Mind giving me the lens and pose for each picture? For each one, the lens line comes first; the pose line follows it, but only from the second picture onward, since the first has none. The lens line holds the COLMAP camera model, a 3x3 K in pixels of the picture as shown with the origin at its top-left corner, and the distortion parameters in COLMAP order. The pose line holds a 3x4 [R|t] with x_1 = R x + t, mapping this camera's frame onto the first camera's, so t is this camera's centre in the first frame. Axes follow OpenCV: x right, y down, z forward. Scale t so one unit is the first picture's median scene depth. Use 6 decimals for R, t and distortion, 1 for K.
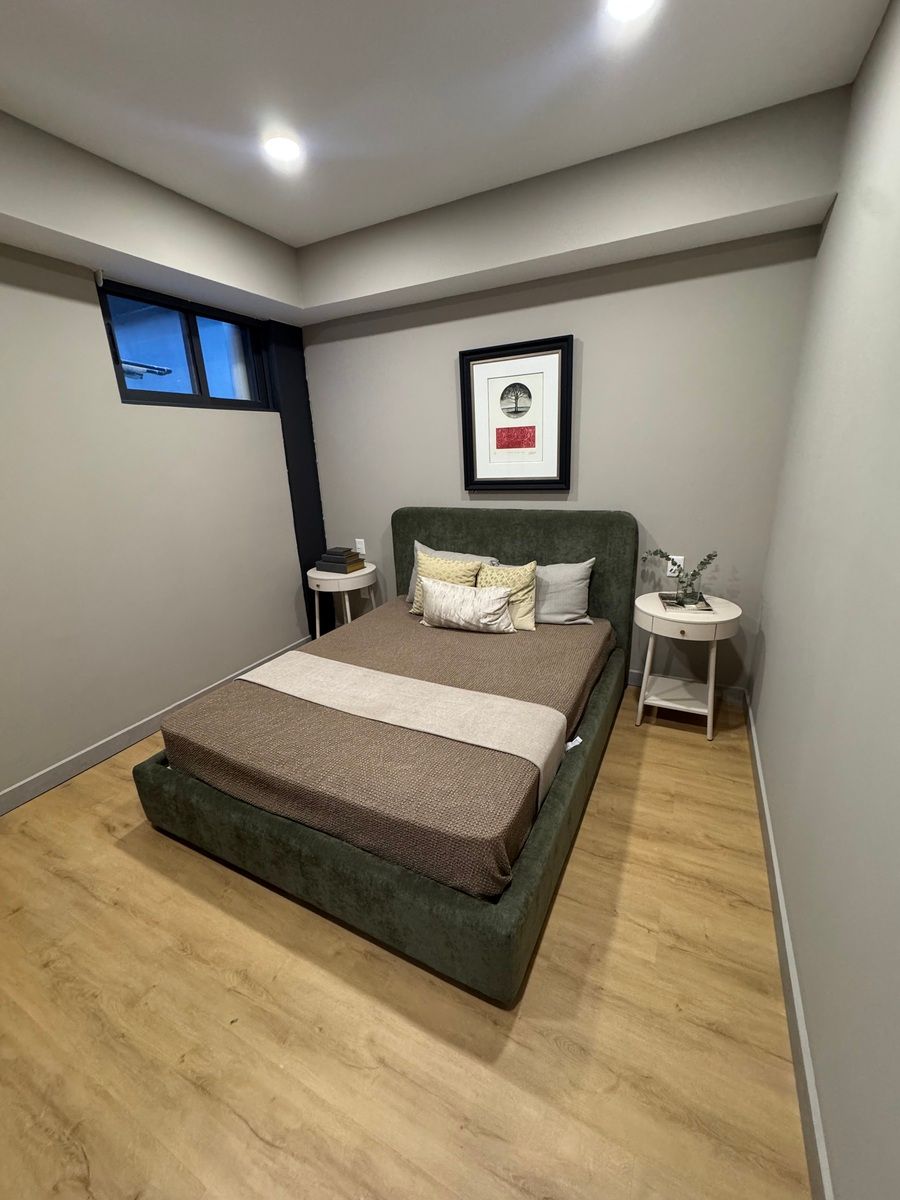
lens RADIAL K [[479.2, 0, 452.9], [0, 479.2, 600.6], [0, 0, 1]] dist [-0.007626, 0.001676]
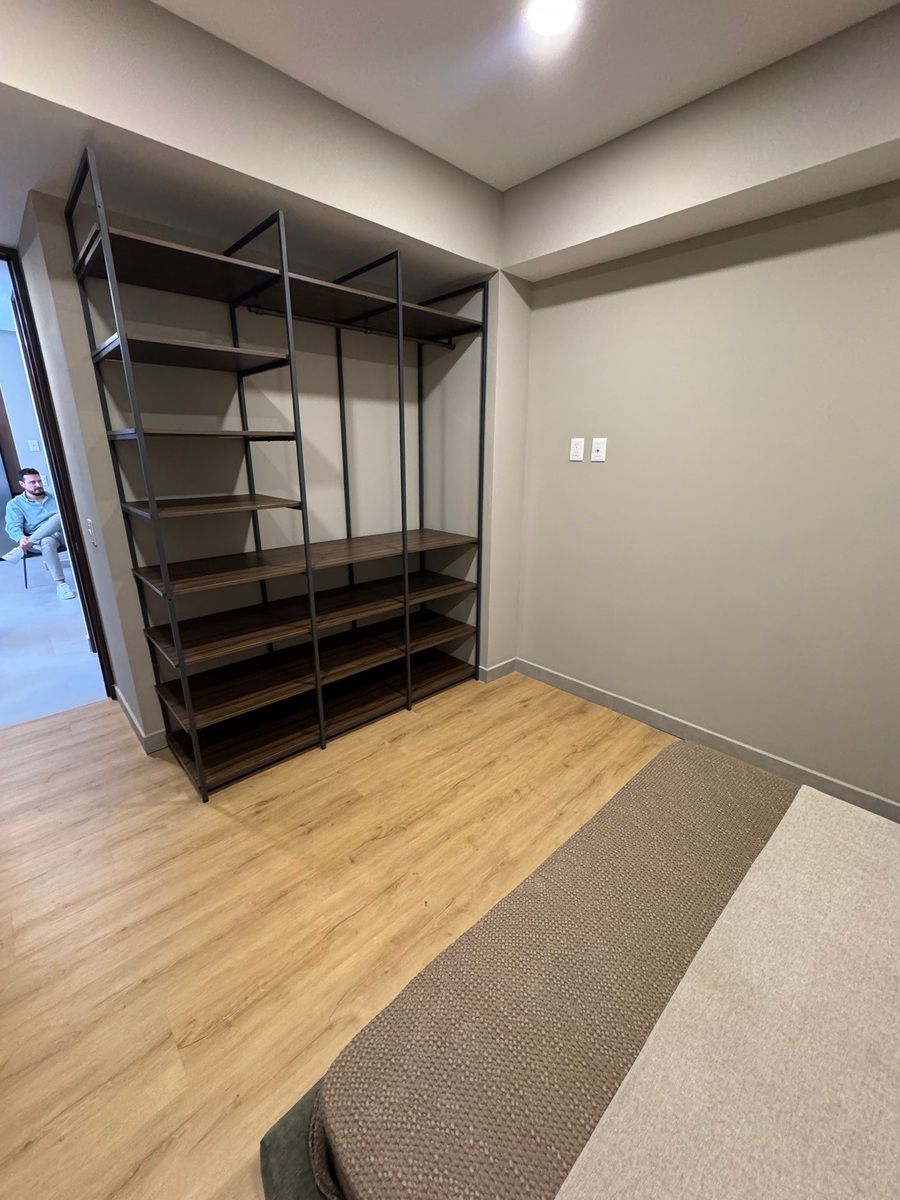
lens RADIAL K [[479.2, 0, 453.1], [0, 479.2, 596.2], [0, 0, 1]] dist [-0.007626, 0.001676]
pose [[-0.335291, 0.311874, -0.888996, 0.362682], [-0.279553, 0.868184, 0.410008, -0.331266], [0.899683, 0.385993, -0.203910, 0.987861]]
